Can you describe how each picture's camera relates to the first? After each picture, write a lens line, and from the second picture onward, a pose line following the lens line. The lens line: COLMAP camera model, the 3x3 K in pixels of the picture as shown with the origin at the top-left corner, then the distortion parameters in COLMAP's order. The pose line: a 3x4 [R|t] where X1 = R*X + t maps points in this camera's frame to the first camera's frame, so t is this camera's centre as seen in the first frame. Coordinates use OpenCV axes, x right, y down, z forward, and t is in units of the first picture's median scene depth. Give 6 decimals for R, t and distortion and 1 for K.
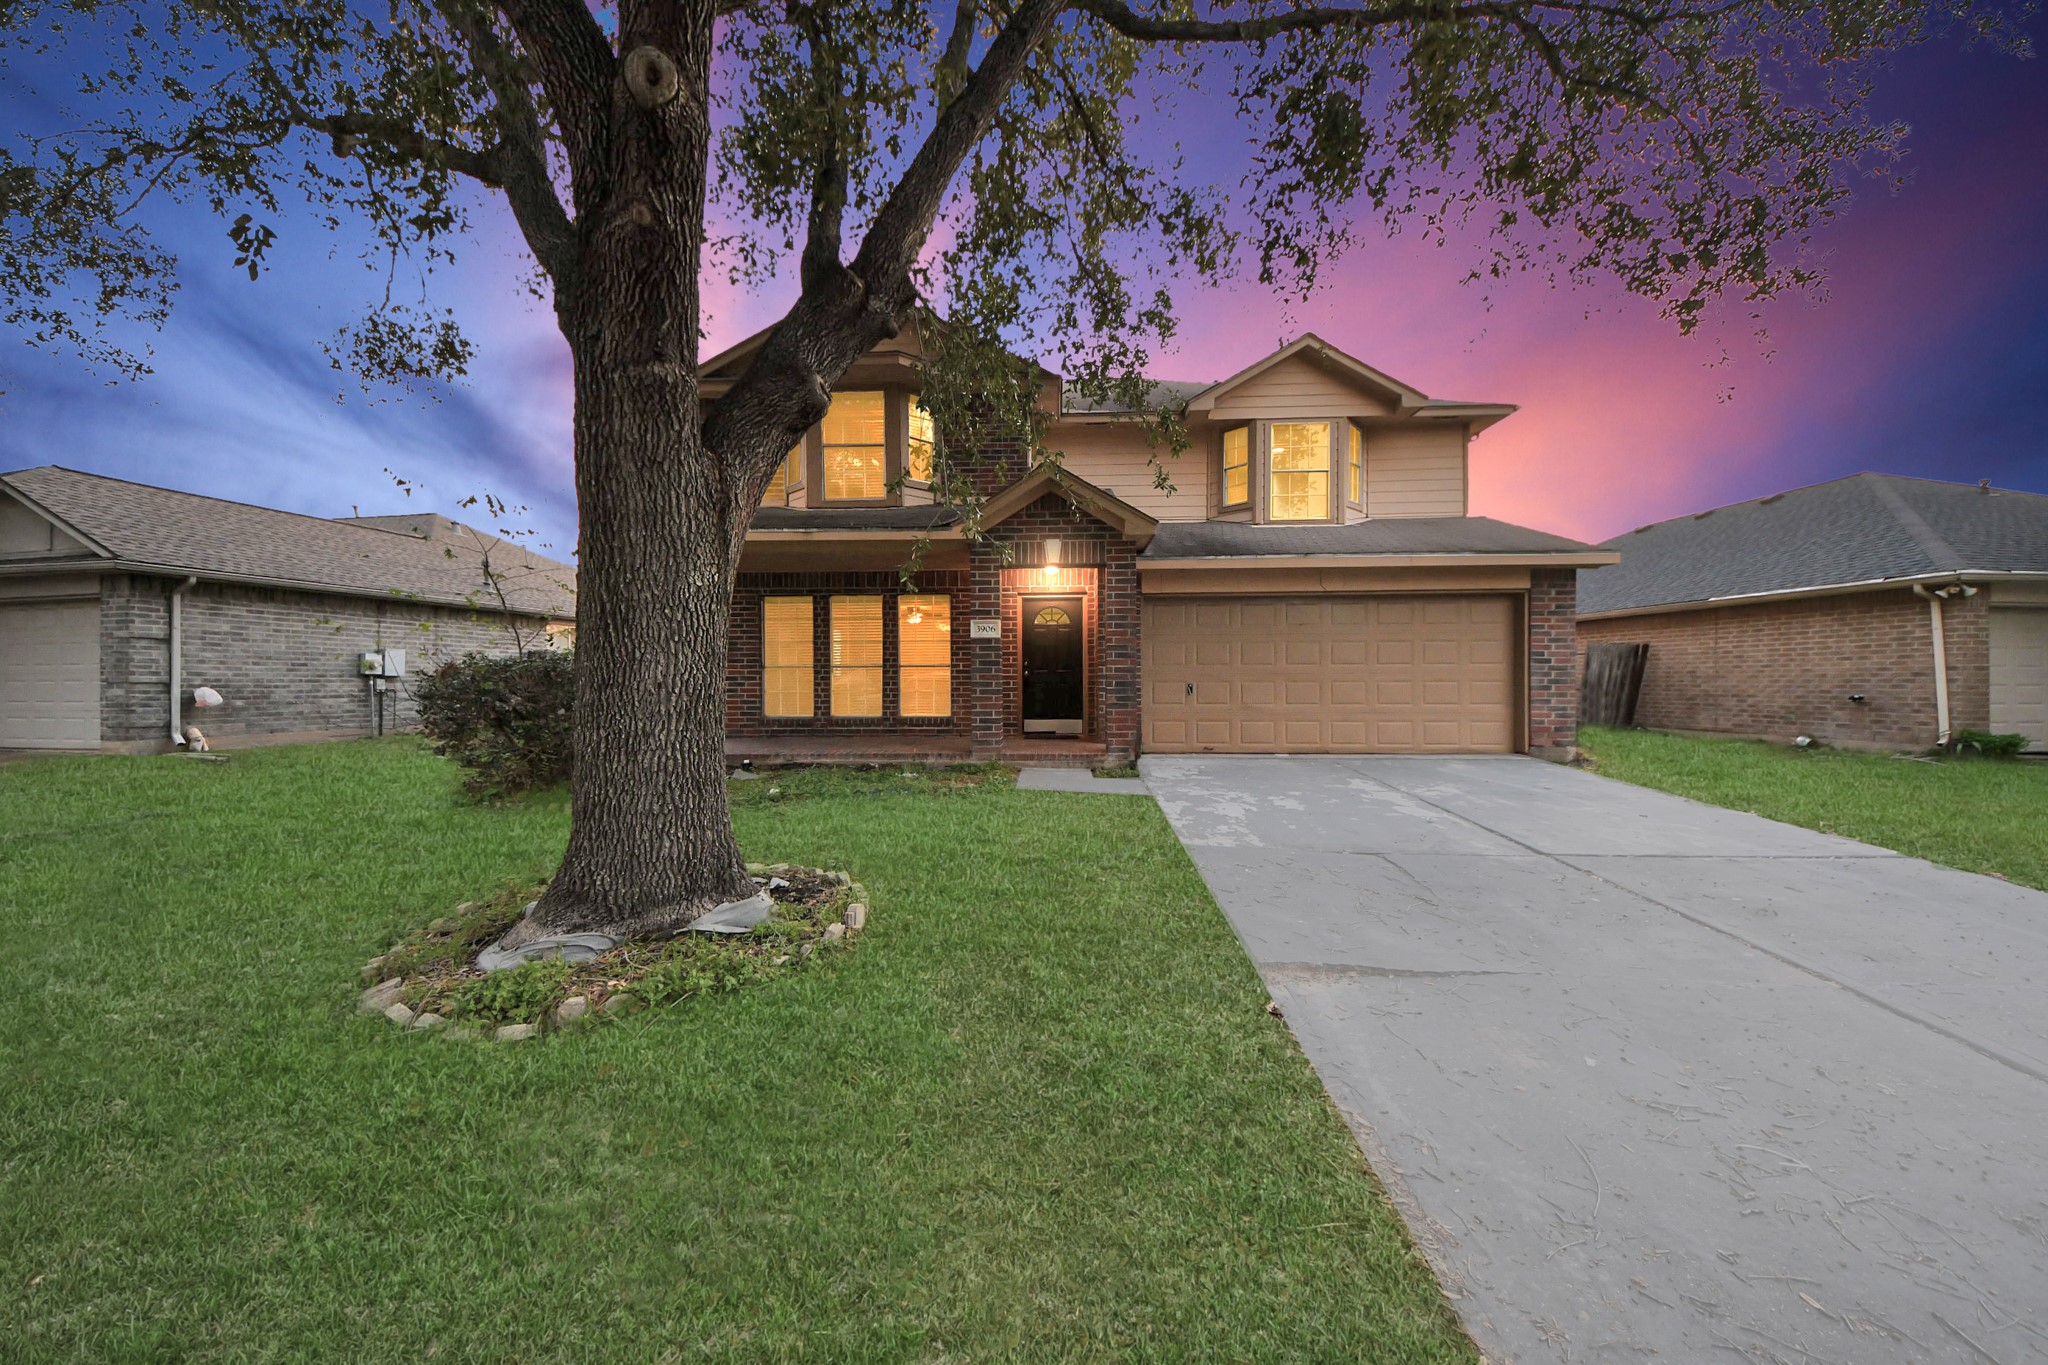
lens RADIAL K [[745.0, 0, 1024.6], [0, 745.0, 678.6], [0, 0, 1]] dist [0.014409, -0.003294]
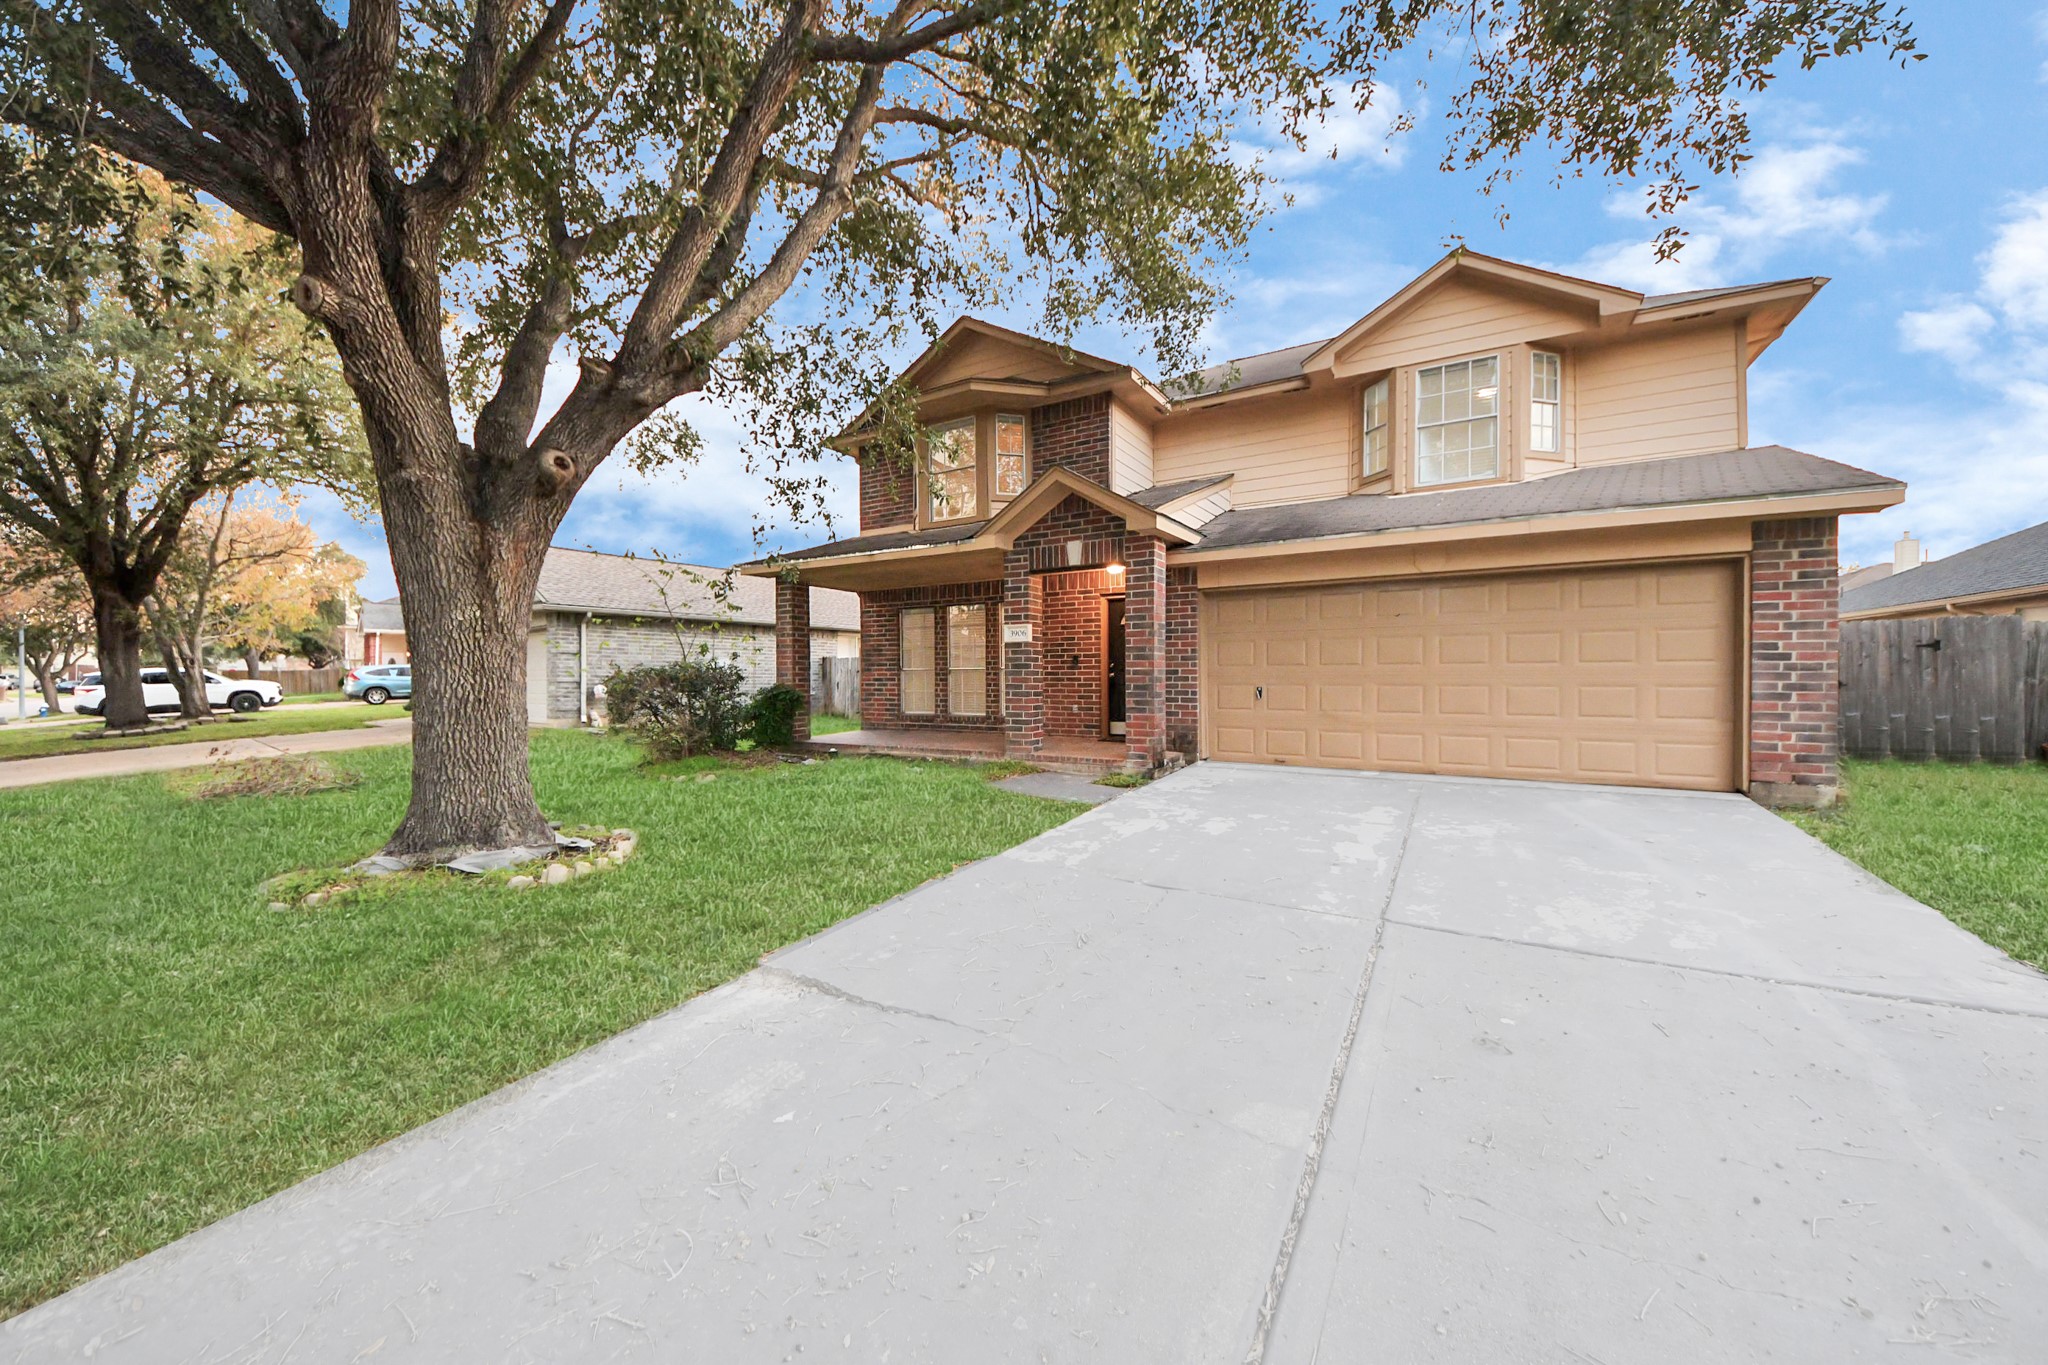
lens RADIAL K [[745.0, 0, 1056.4], [0, 745.0, 680.7], [0, 0, 1]] dist [0.014409, -0.003294]
pose [[0.886174, 0.002558, -0.463345, 0.430545], [0.001220, 0.999968, 0.007853, -0.007925], [0.463351, -0.007524, 0.886143, 0.098506]]
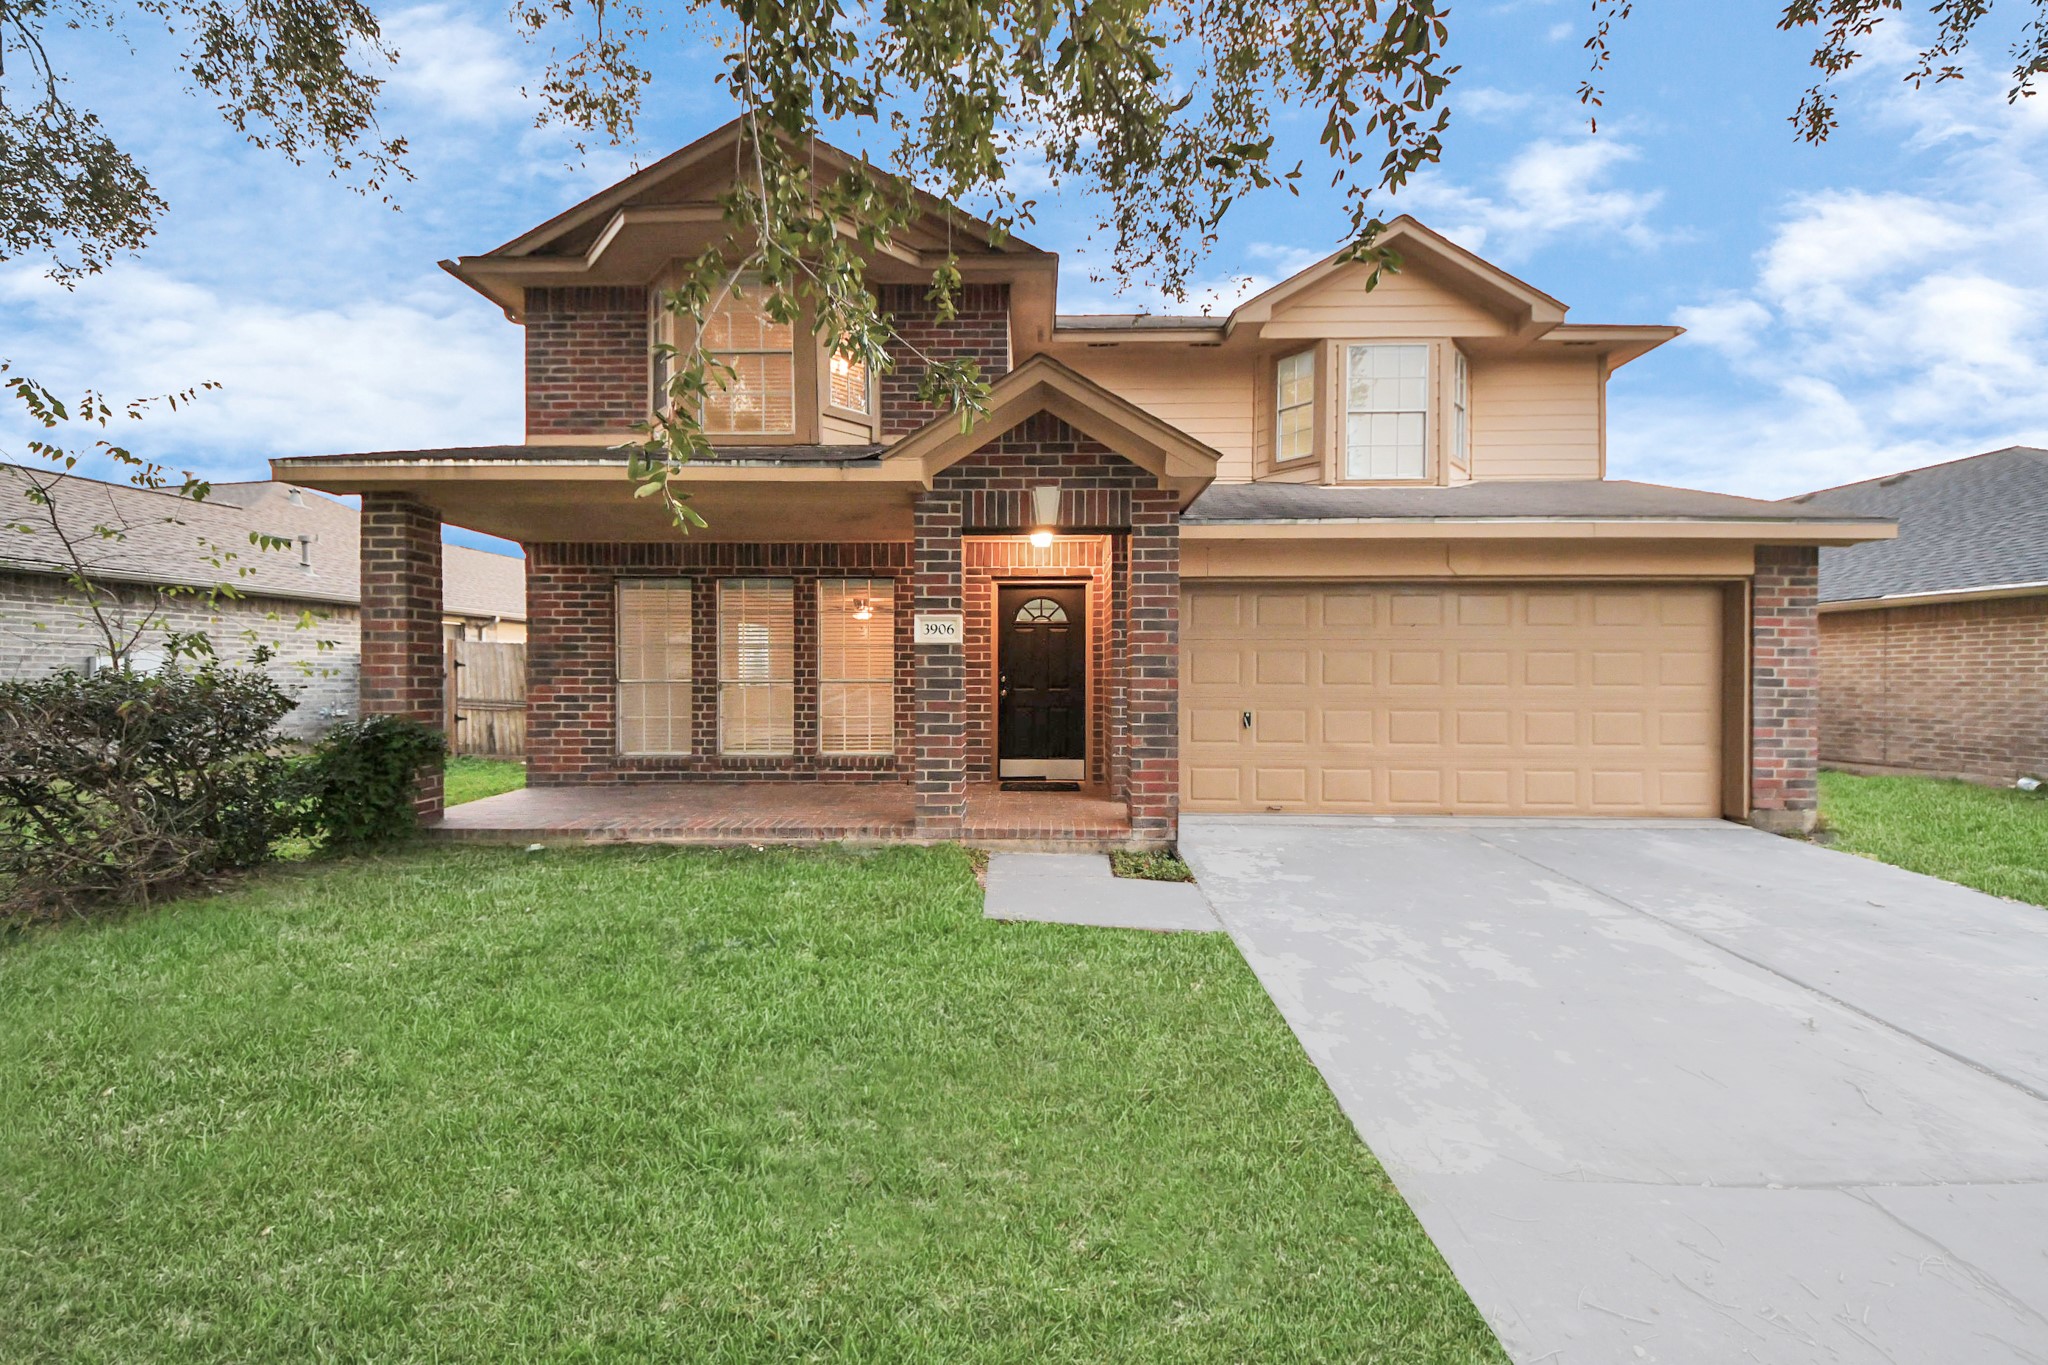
lens RADIAL K [[745.0, 0, 1020.2], [0, 745.0, 681.8], [0, 0, 1]] dist [0.014409, -0.003294]
pose [[0.999712, 0.006063, 0.023239, 0.001742], [-0.006227, 0.999956, 0.006991, -0.024708], [-0.023196, -0.007133, 0.999705, 0.337734]]
